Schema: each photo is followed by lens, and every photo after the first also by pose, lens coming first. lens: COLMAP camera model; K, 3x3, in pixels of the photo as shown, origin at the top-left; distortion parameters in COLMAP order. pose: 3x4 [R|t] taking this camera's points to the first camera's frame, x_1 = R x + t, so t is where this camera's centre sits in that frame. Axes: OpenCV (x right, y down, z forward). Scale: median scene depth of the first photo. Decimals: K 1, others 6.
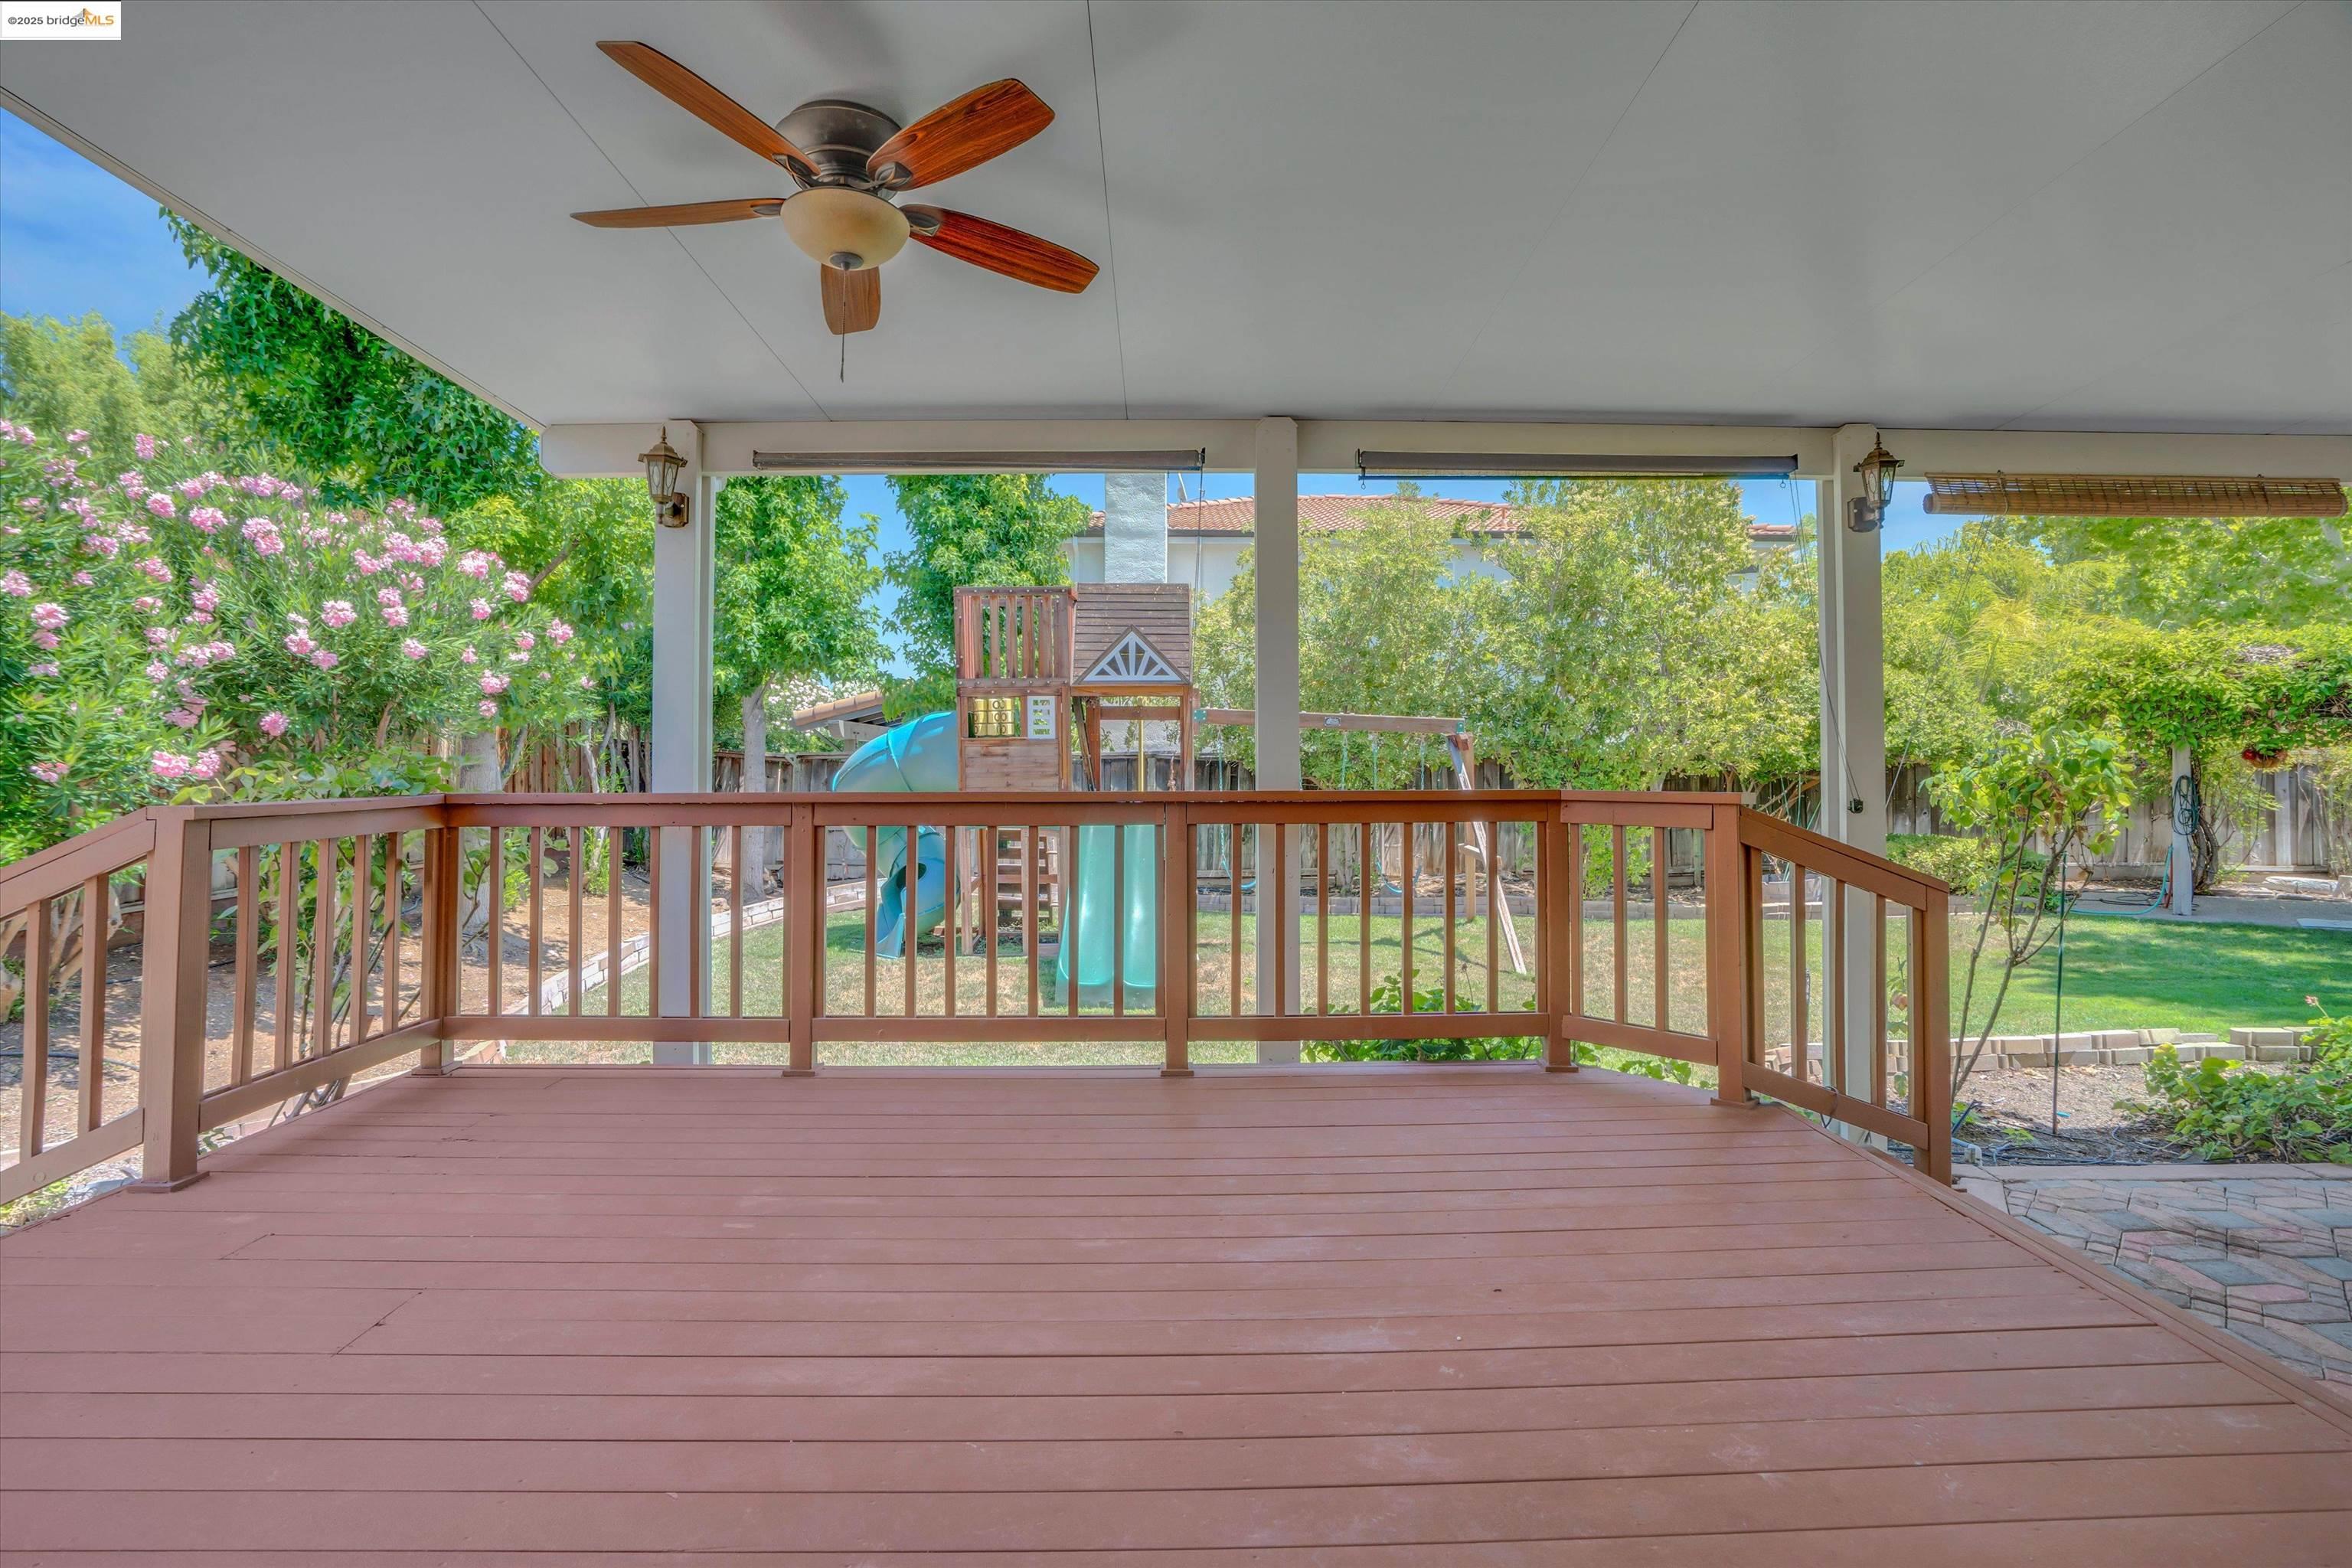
lens RADIAL K [[1091.0, 0, 1172.5], [0, 1091.0, 777.2], [0, 0, 1]] dist [-0.073586, 0.028475]
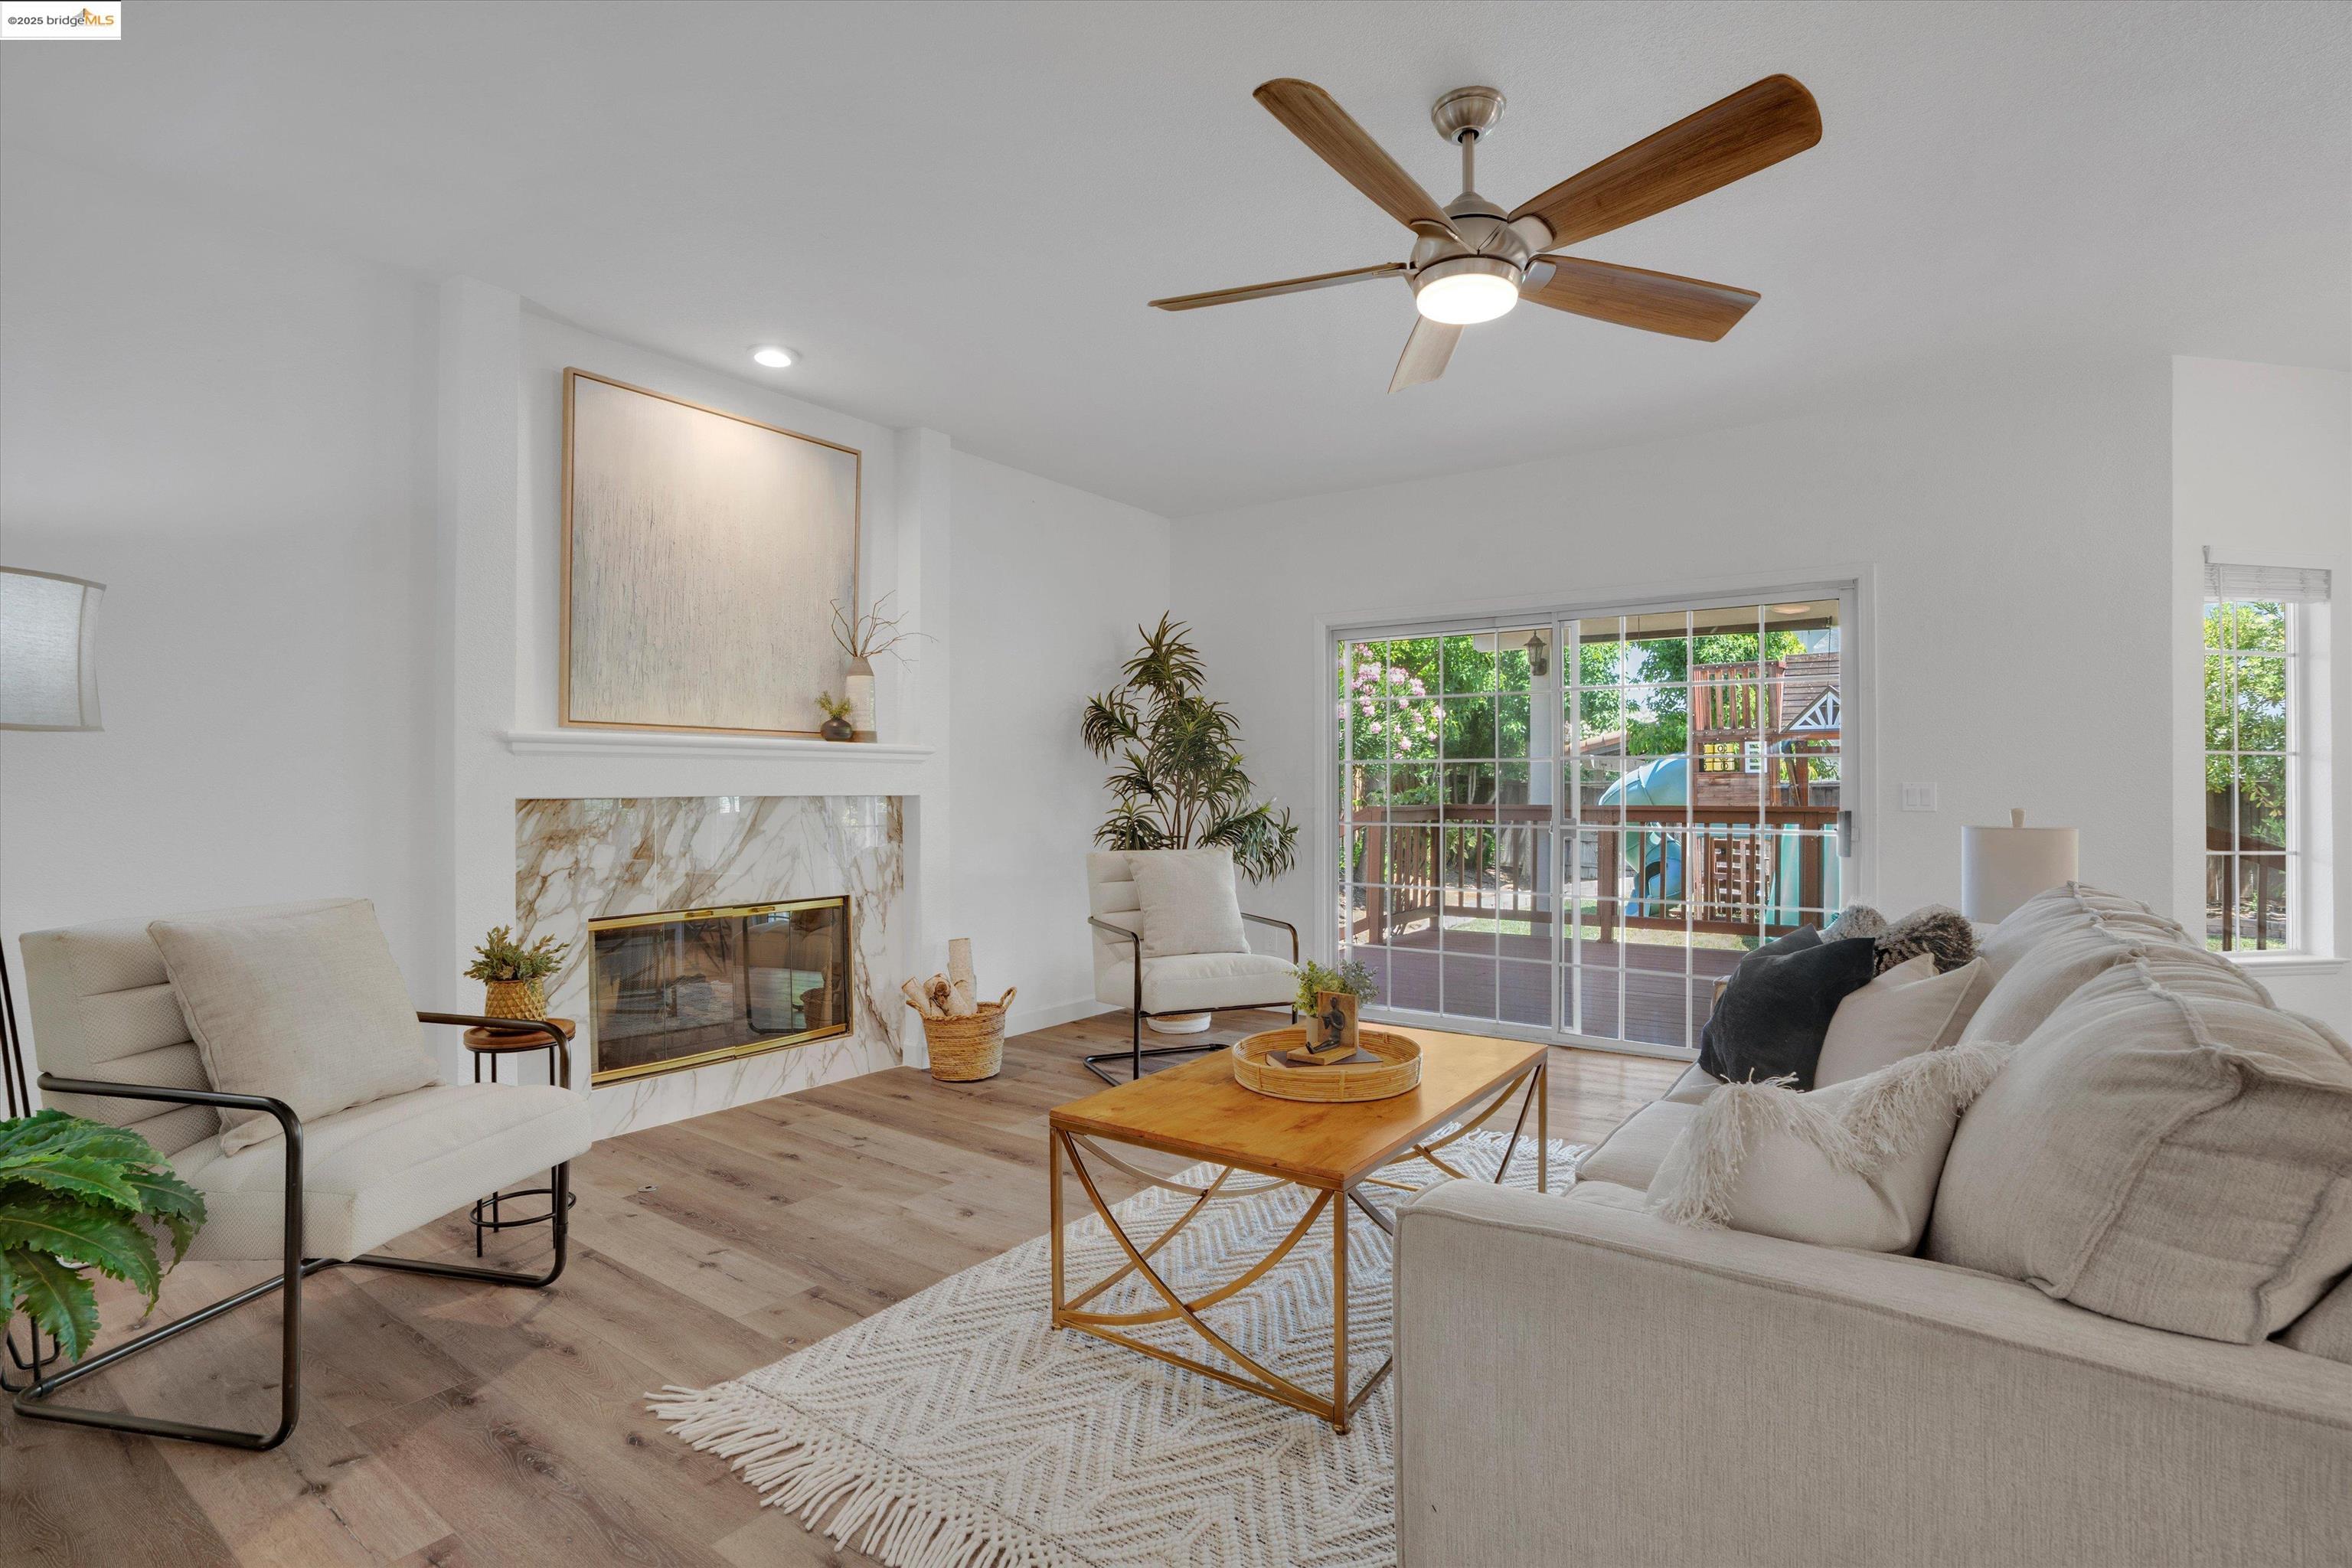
lens RADIAL K [[1115.7, 0, 1163.3], [0, 1115.7, 790.2], [0, 0, 1]] dist [-0.070479, 0.025210]
pose [[0.799419, 0.001203, -0.600772, 0.112753], [-0.008372, 0.999923, -0.009139, 0.005955], [0.600715, 0.012335, 0.799368, -0.558760]]
